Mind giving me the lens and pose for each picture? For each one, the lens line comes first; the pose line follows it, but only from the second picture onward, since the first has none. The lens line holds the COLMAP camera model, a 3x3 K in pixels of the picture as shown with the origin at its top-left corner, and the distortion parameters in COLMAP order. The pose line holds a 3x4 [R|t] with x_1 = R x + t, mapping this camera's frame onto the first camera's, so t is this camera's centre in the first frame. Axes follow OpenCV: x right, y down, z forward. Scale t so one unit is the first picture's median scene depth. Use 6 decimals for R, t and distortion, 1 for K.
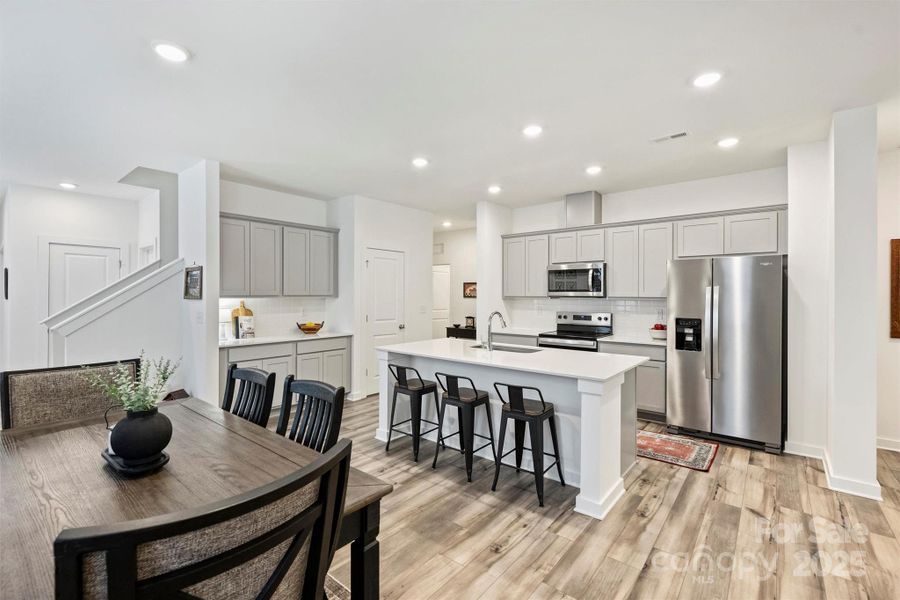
lens RADIAL K [[394.4, 0, 451.4], [0, 394.4, 298.3], [0, 0, 1]] dist [-0.001682, 0.000119]
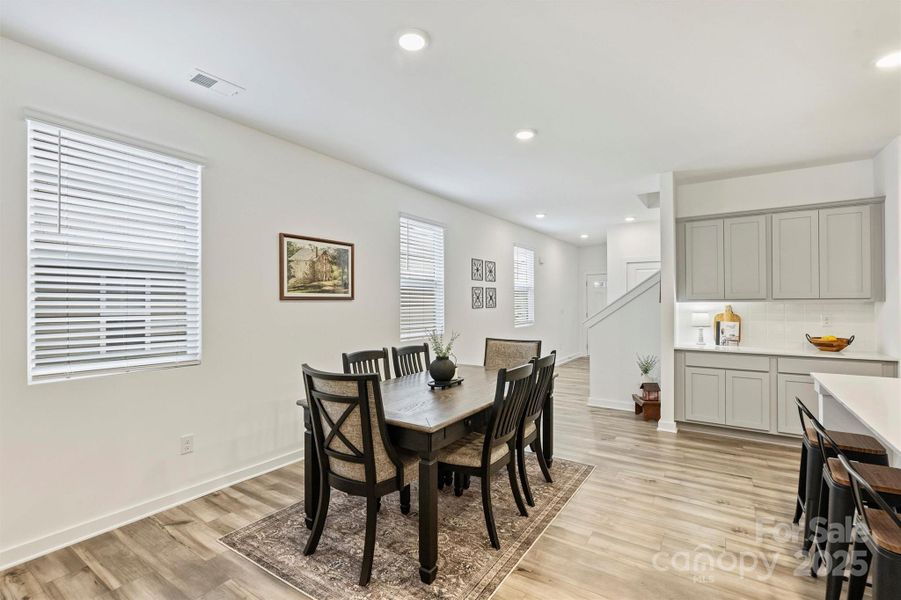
lens RADIAL K [[411.7, 0, 445.2], [0, 411.7, 297.4], [0, 0, 1]] dist [-0.002988, -0.000598]
pose [[0.090232, -0.013264, -0.995832, 0.392795], [-0.004437, 0.999896, -0.013721, 0.004904], [0.995911, 0.005657, 0.090164, 0.263500]]
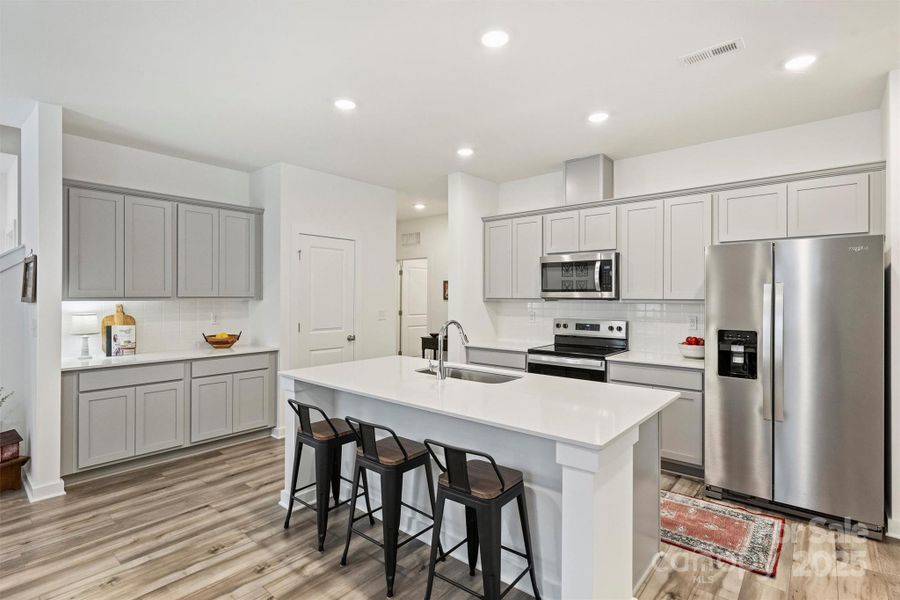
lens RADIAL K [[439.5, 0, 448.9], [0, 439.5, 298.5], [0, 0, 1]] dist [-0.003858, 0.001046]
pose [[0.999887, -0.000265, -0.015000, 0.099560], [0.000201, 0.999991, -0.004265, -0.001105], [0.015001, 0.004262, 0.999878, 0.203283]]
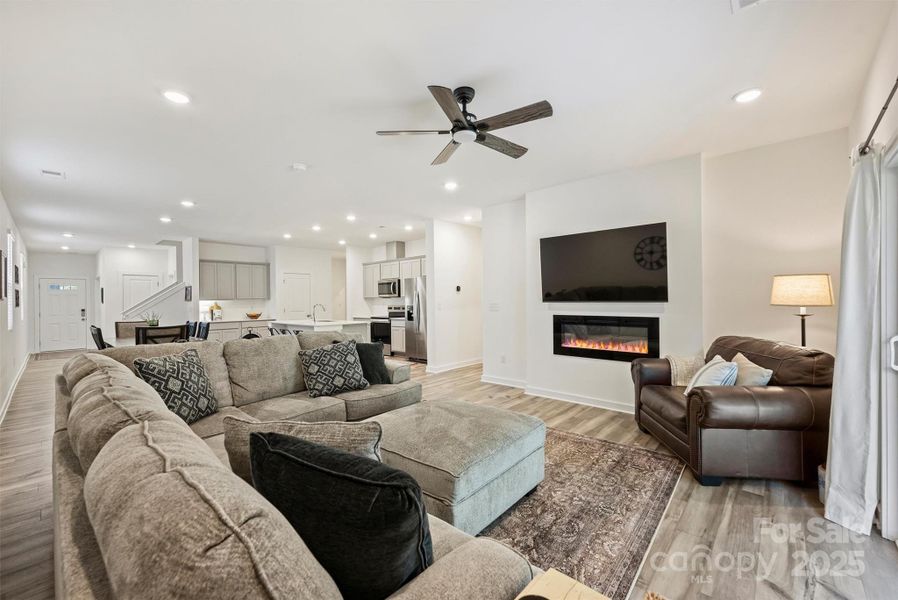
lens RADIAL K [[363.5, 0, 442.4], [0, 363.5, 299.4], [0, 0, 1]] dist [0.011143, -0.000185]
pose [[0.997968, -0.017511, -0.061271, 0.776831], [0.016996, 0.999816, -0.008912, 0.031345], [0.061415, 0.007853, 0.998081, -0.828101]]
